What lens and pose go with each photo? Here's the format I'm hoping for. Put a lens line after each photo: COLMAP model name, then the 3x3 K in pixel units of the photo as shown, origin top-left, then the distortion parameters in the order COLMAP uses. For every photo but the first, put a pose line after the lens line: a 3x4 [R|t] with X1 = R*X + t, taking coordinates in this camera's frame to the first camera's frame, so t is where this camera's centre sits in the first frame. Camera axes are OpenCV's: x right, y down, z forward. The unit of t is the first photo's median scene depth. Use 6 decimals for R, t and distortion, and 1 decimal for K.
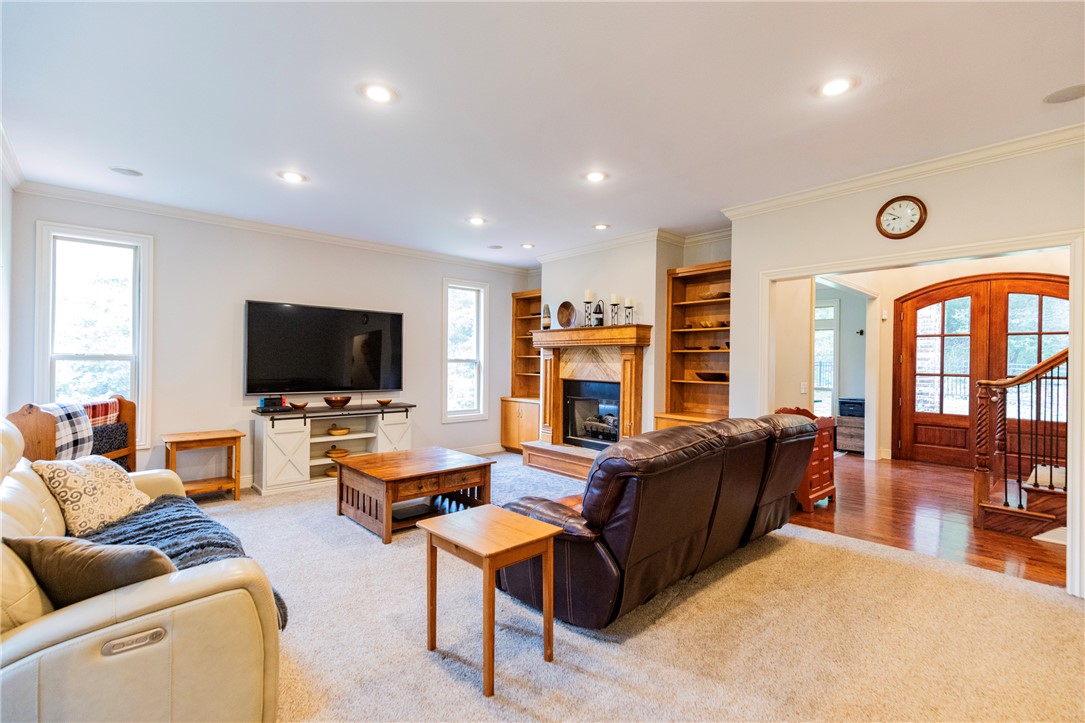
lens RADIAL K [[504.4, 0, 560.5], [0, 504.4, 360.0], [0, 0, 1]] dist [0.009530, 0.000746]
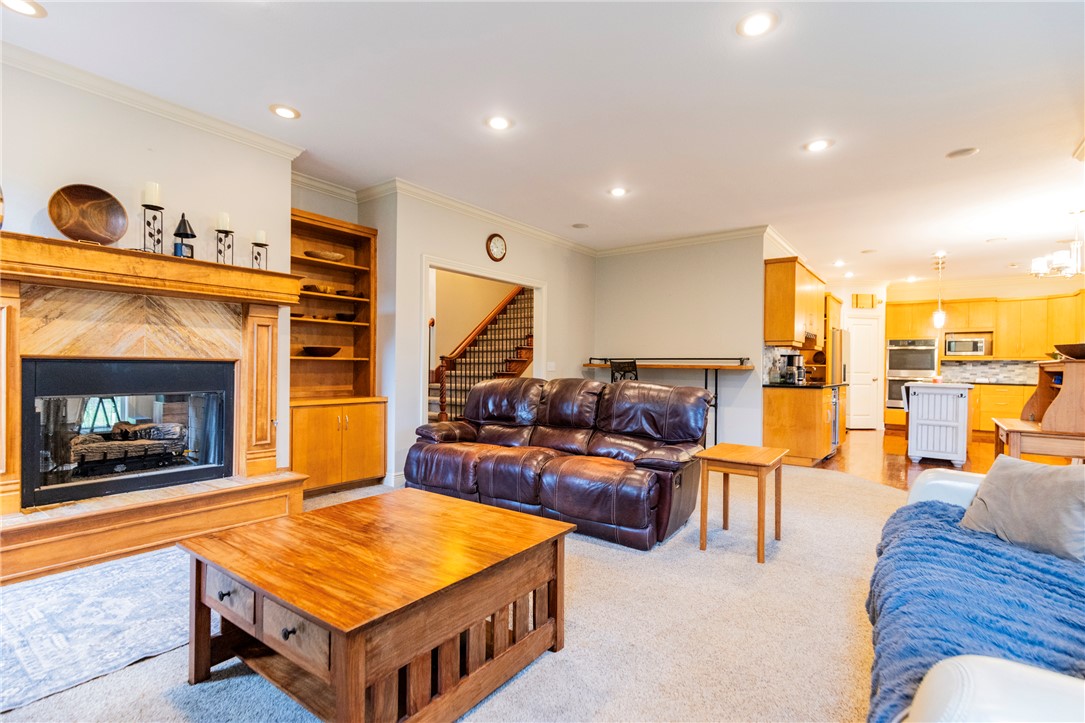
lens RADIAL K [[504.4, 0, 551.2], [0, 504.4, 365.2], [0, 0, 1]] dist [0.009530, 0.000746]
pose [[-0.203471, -0.018776, 0.978901, -0.552900], [-0.019823, 0.999690, 0.015054, 0.032587], [-0.978880, -0.016342, -0.203780, 0.717371]]
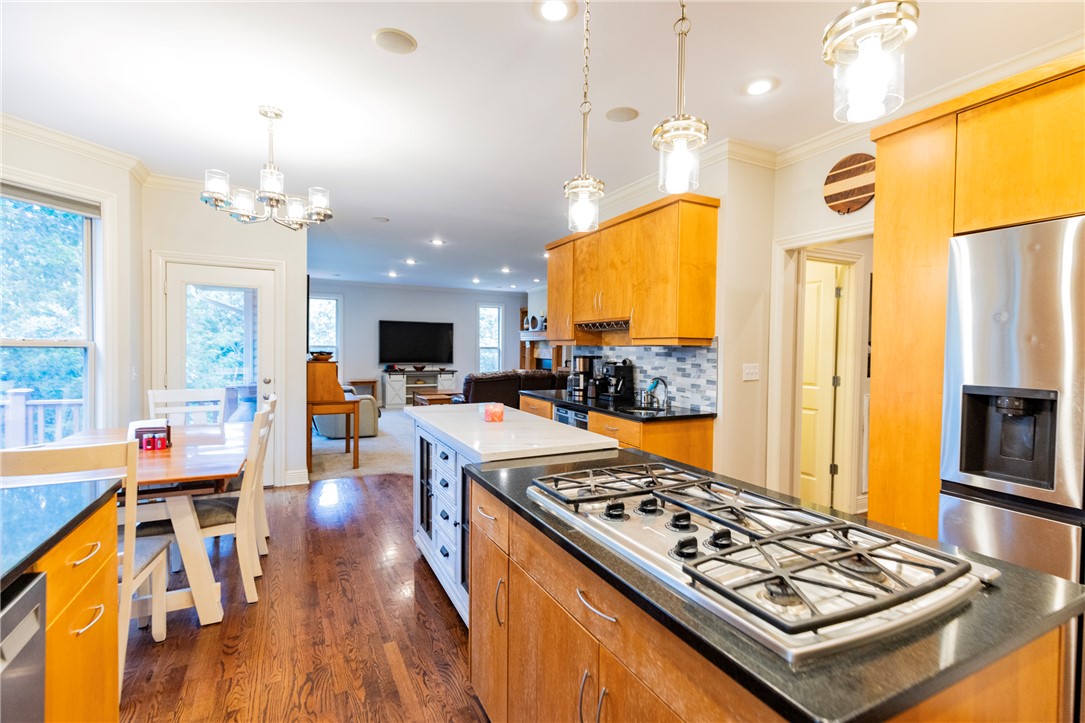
lens RADIAL K [[504.4, 0, 540.6], [0, 504.4, 360.1], [0, 0, 1]] dist [0.009530, 0.000746]
pose [[0.968755, 0.007288, -0.247912, 0.519665], [-0.001321, 0.999706, 0.024225, 0.001860], [0.248016, -0.023140, 0.968480, -0.819177]]
